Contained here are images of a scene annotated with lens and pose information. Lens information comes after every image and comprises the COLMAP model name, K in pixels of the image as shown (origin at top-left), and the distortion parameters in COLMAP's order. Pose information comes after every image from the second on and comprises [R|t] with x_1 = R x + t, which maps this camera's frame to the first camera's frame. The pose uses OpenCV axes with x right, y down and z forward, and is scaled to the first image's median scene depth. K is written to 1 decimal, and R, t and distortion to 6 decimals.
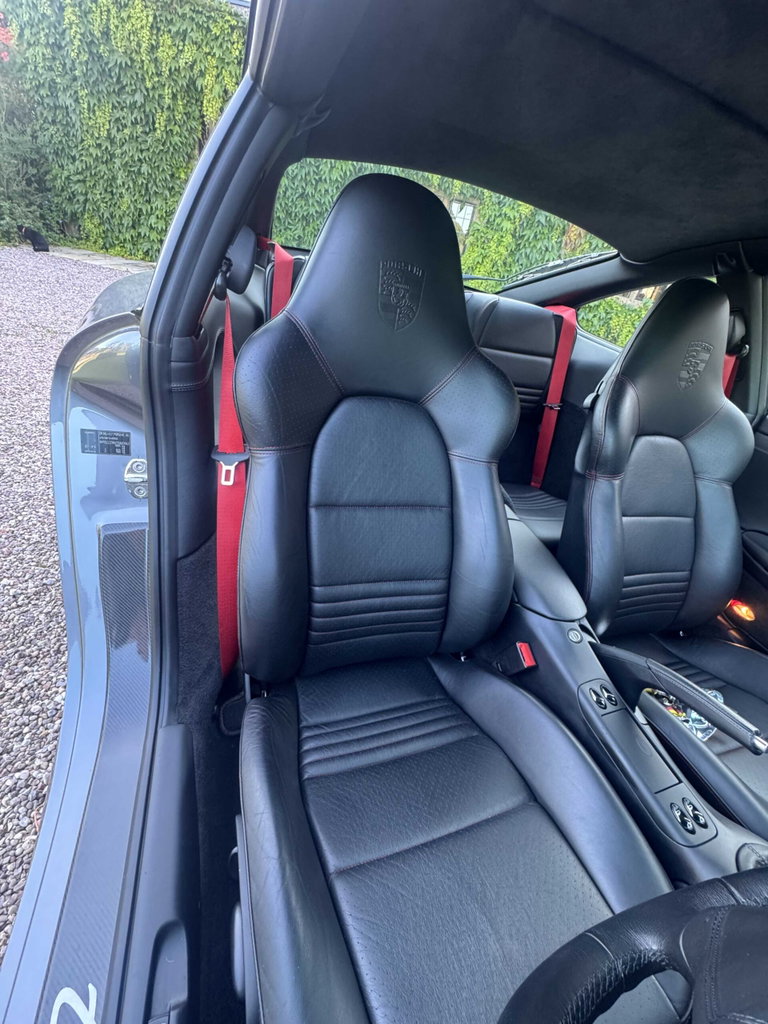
lens RADIAL K [[410.9, 0, 383.4], [0, 410.9, 511.3], [0, 0, 1]] dist [-0.003870, 0.000332]
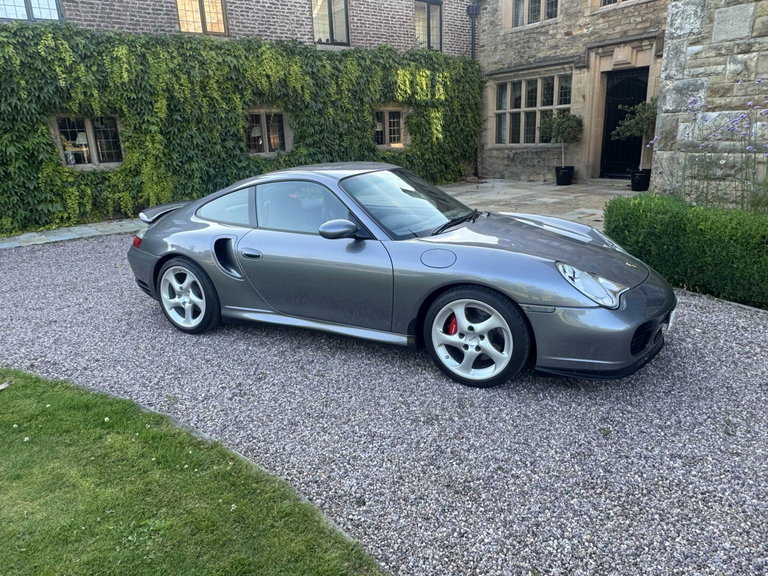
lens RADIAL K [[529.2, 0, 379.4], [0, 529.2, 287.1], [0, 0, 1]] dist [-0.002649, -0.001560]
pose [[0.706613, -0.394148, 0.587661, -0.337903], [0.511373, 0.858469, -0.039103, 0.109626], [-0.489076, 0.328144, 0.808162, -0.444187]]
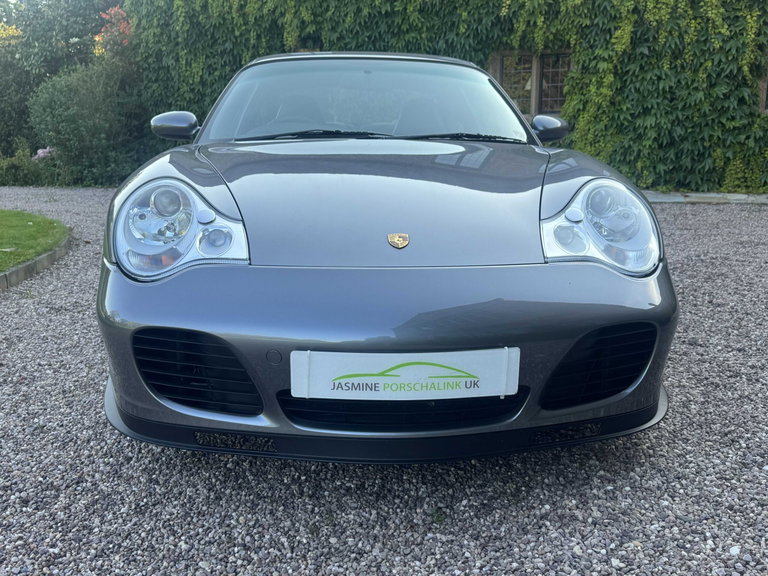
lens RADIAL K [[746.8, 0, 381.6], [0, 746.8, 290.5], [0, 0, 1]] dist [0.012814, 0.000000]
pose [[0.953018, -0.142117, -0.267506, 0.214723], [0.035185, 0.929068, -0.368231, 0.319290], [0.300863, 0.341519, 0.890419, -0.400336]]
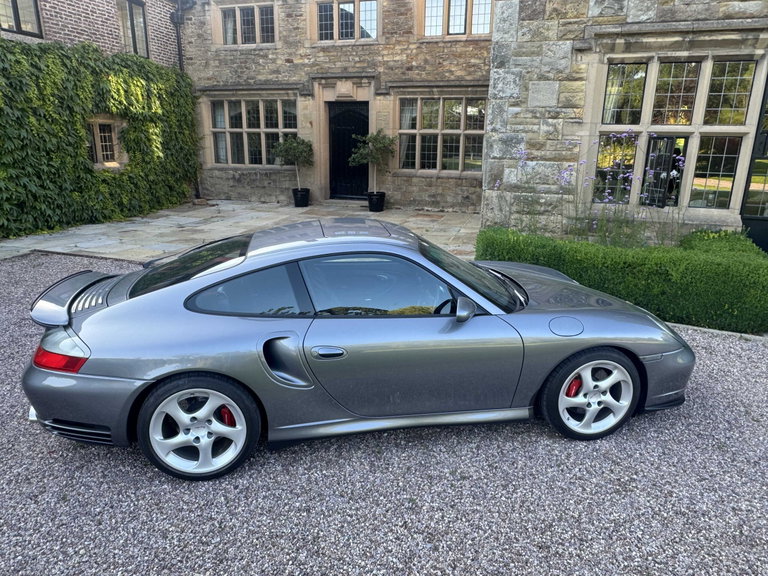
lens RADIAL K [[529.2, 0, 388.7], [0, 529.2, 285.2], [0, 0, 1]] dist [-0.002649, -0.001560]
pose [[0.141229, -0.440301, 0.886673, -0.446351], [0.537144, 0.786429, 0.304966, -0.171431], [-0.831583, 0.433201, 0.347572, -0.139295]]
